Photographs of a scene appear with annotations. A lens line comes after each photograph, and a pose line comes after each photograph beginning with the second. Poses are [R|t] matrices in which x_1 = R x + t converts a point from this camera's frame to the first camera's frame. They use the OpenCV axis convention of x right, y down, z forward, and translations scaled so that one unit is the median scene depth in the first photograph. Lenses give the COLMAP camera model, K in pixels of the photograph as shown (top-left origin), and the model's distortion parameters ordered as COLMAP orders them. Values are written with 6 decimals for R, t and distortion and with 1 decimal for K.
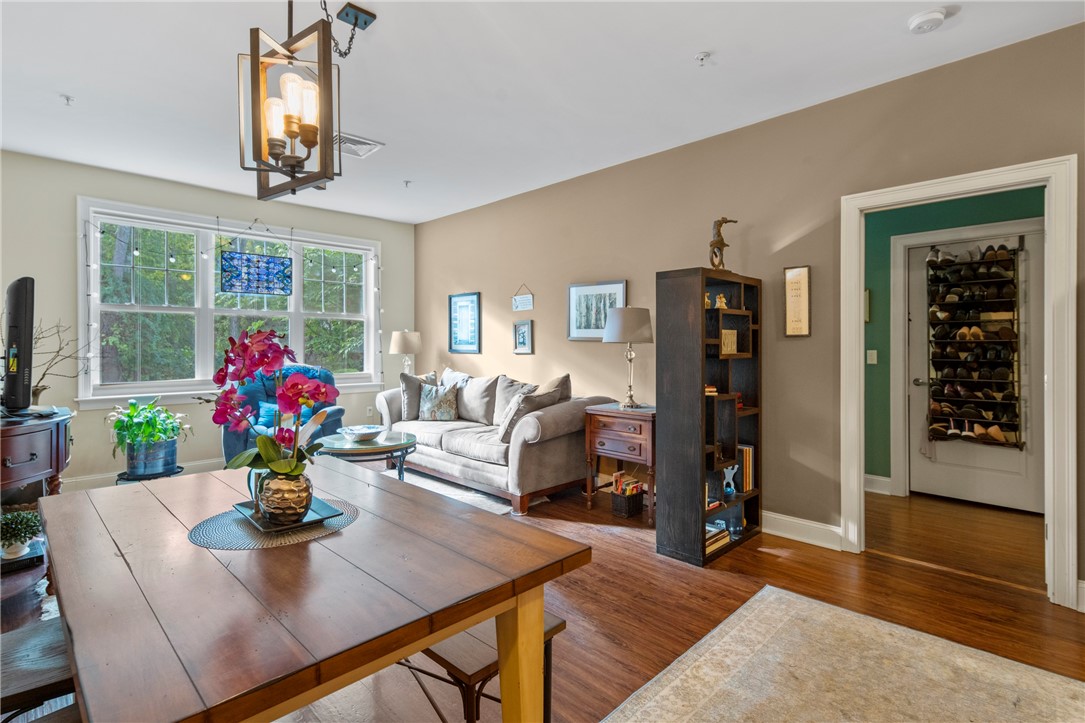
lens RADIAL K [[519.1, 0, 546.8], [0, 519.1, 354.6], [0, 0, 1]] dist [0.004102, -0.000110]
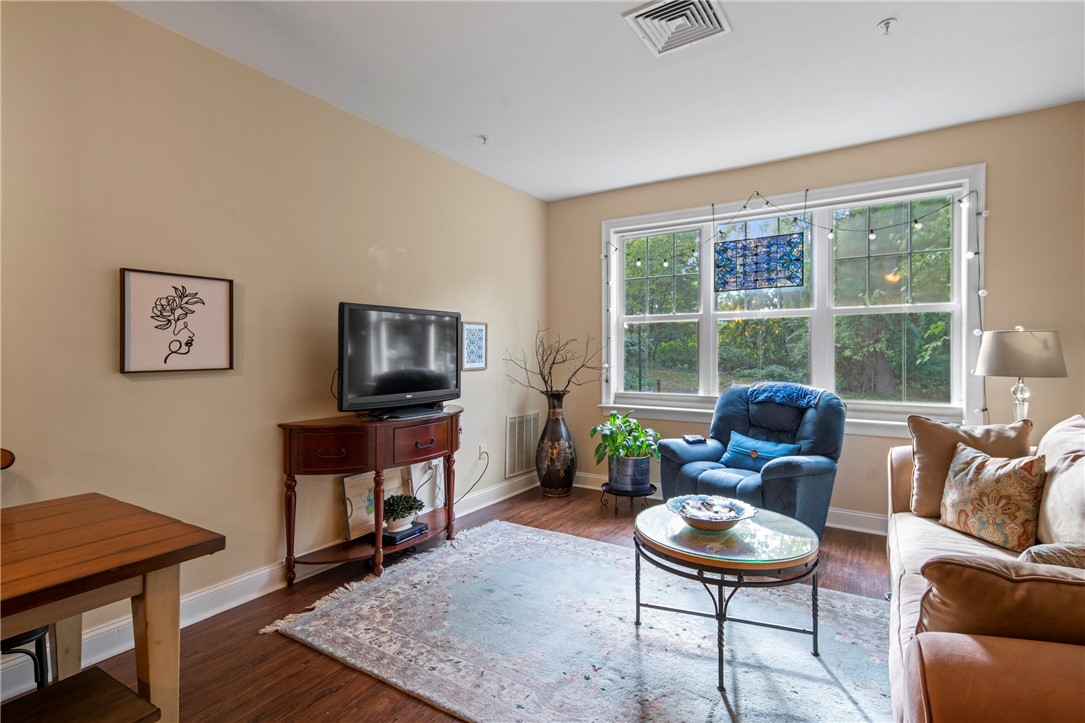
lens RADIAL K [[519.1, 0, 545.7], [0, 519.1, 353.7], [0, 0, 1]] dist [0.004102, -0.000110]
pose [[0.217343, 0.002754, -0.976091, 0.124993], [-0.014480, 0.999895, -0.000403, -0.017572], [0.975988, 0.014222, 0.217360, 0.539855]]
